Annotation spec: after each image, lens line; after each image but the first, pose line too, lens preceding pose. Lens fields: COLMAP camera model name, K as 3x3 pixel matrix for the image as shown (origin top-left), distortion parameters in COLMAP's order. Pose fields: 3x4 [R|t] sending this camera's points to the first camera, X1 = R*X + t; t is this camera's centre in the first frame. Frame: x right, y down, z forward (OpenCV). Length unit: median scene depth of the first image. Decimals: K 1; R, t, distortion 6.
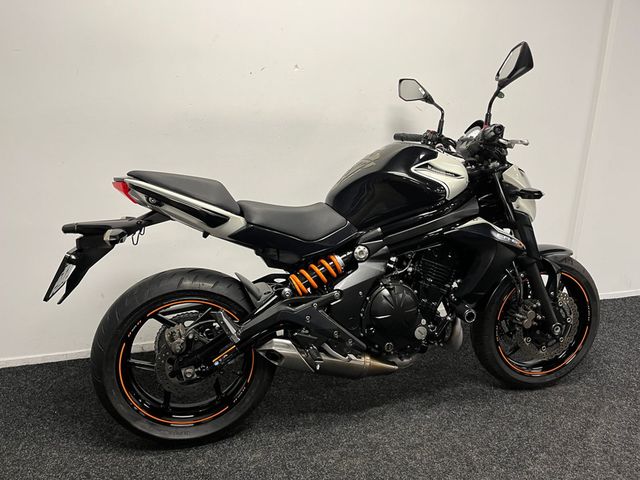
lens RADIAL K [[481.9, 0, 315.5], [0, 481.9, 240.4], [0, 0, 1]] dist [0.068880, -0.088350]
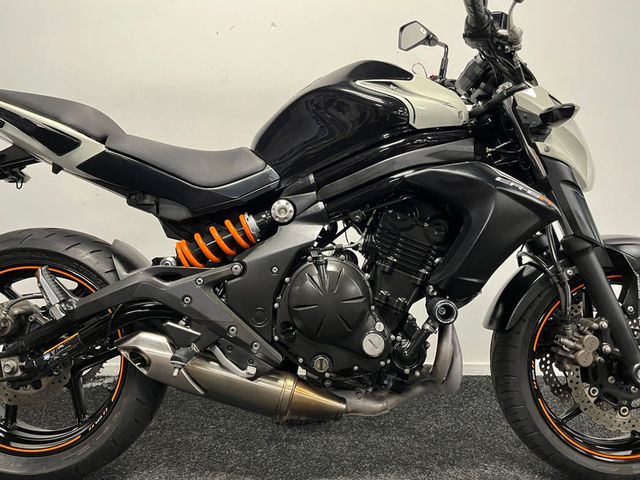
lens RADIAL K [[481.9, 0, 319.7], [0, 481.9, 237.5], [0, 0, 1]] dist [0.068880, -0.088350]
pose [[0.968733, 0.015836, -0.247599, 0.305059], [-0.066345, 0.978153, -0.197015, 0.186710], [0.239070, 0.207282, 0.948620, 0.386995]]
